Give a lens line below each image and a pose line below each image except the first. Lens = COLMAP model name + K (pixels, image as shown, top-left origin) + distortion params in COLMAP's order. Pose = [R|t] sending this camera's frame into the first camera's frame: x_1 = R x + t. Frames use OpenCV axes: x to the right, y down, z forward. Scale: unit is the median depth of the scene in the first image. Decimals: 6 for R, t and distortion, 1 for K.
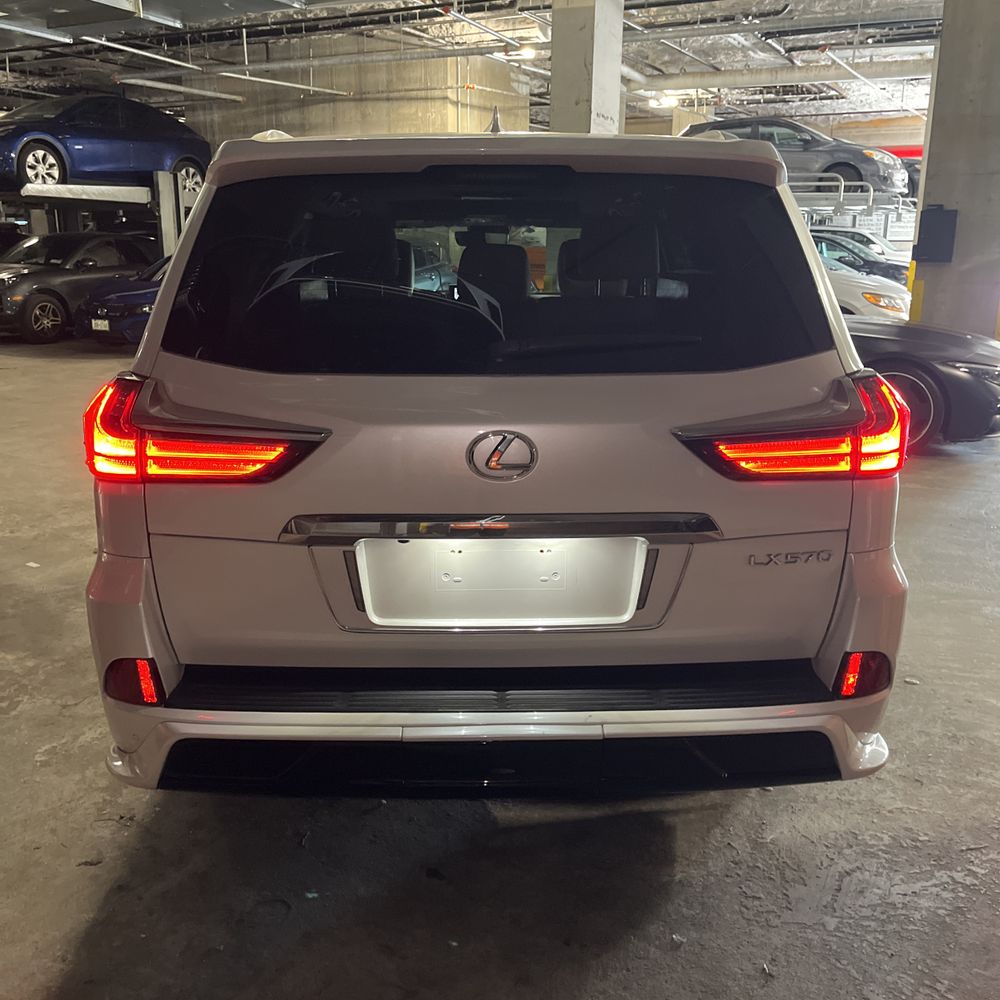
lens RADIAL K [[1008.7, 0, 496.9], [0, 1008.7, 501.7], [0, 0, 1]] dist [0.072035, -0.095156]
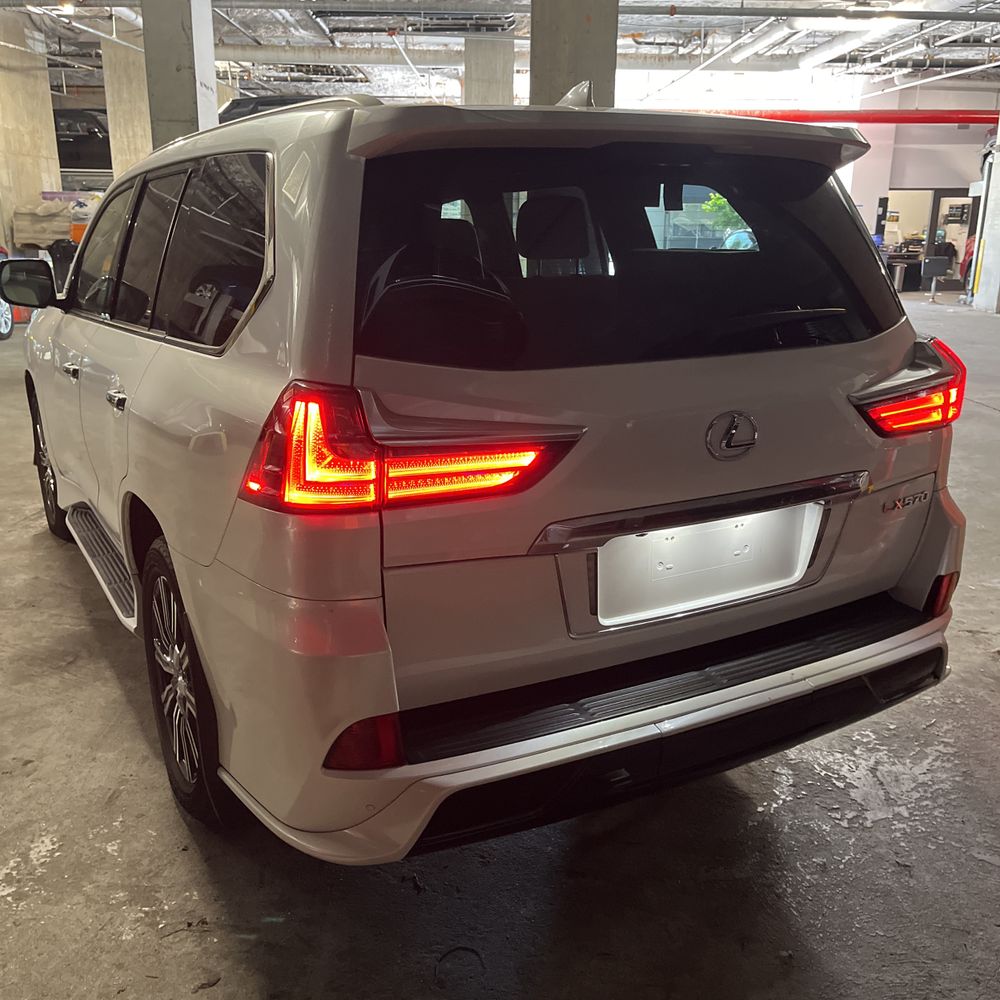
lens RADIAL K [[1008.7, 0, 496.9], [0, 1008.7, 501.7], [0, 0, 1]] dist [0.072035, -0.095156]
pose [[0.882469, -0.127442, 0.452776, -0.095087], [0.118231, 0.991790, 0.048723, -0.008115], [-0.455268, 0.010536, 0.890292, 0.029203]]
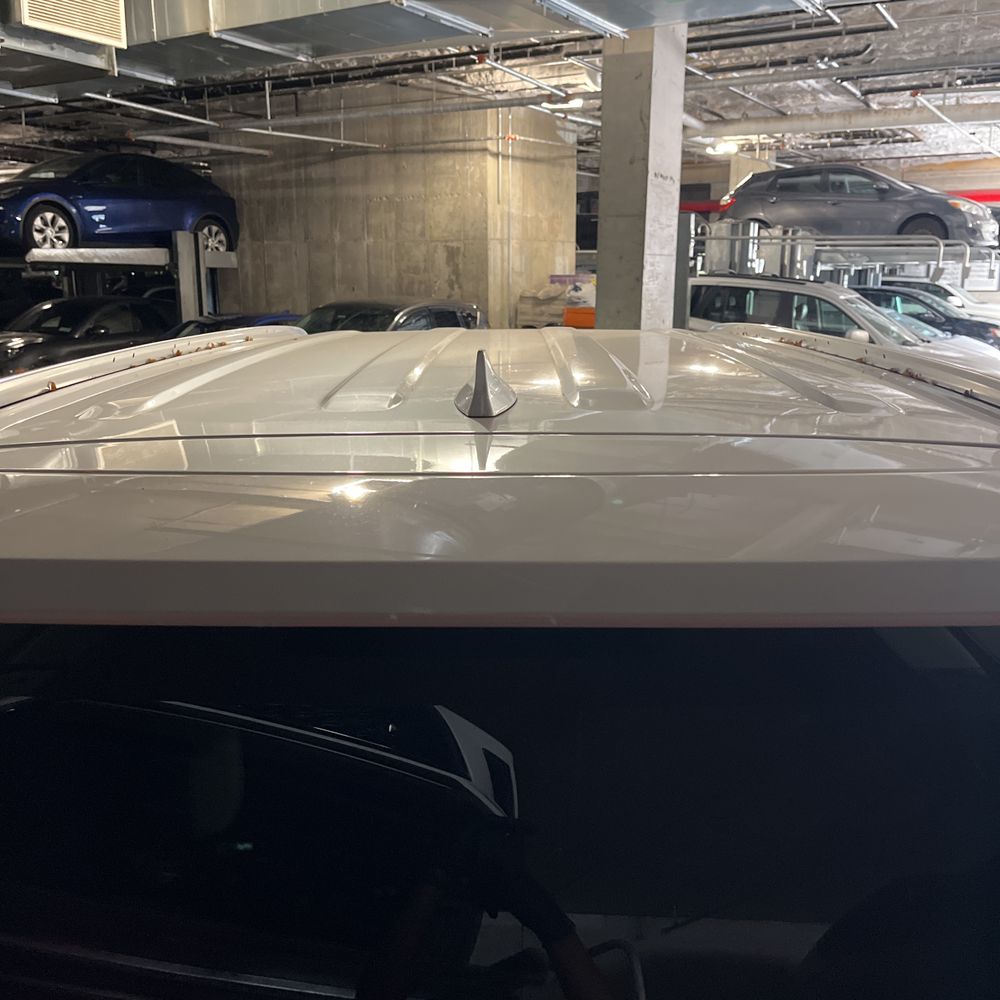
lens RADIAL K [[1010.1, 0, 485.7], [0, 1010.1, 495.9], [0, 0, 1]] dist [0.052933, -0.072869]
pose [[0.998418, 0.006761, -0.055817, 0.003679], [-0.008832, 0.999279, -0.036934, -0.053142], [0.055527, 0.037369, 0.997758, 0.101786]]
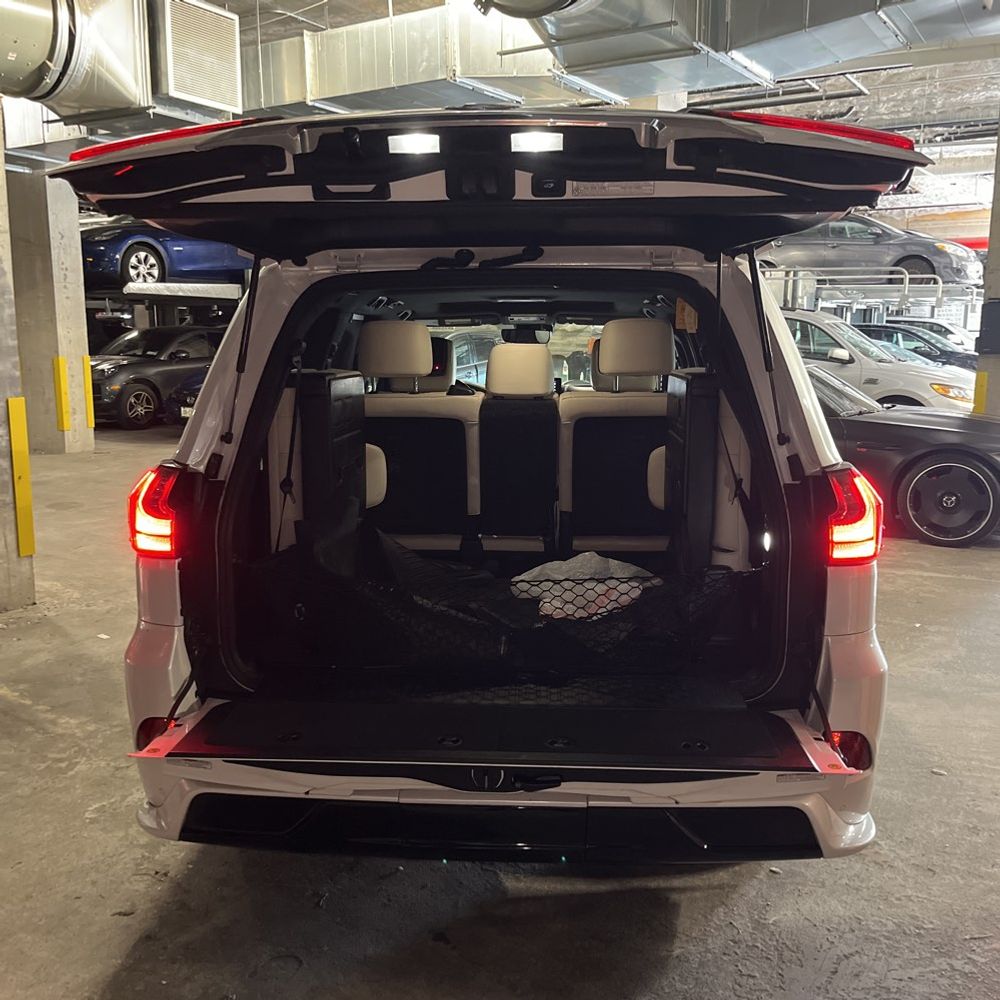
lens RADIAL K [[1008.7, 0, 496.9], [0, 1008.7, 501.7], [0, 0, 1]] dist [0.072035, -0.095156]
pose [[0.996706, 0.011295, -0.080312, 0.013672], [-0.017988, 0.996378, -0.083113, 0.000874], [0.079082, 0.084284, 0.993299, -0.013307]]
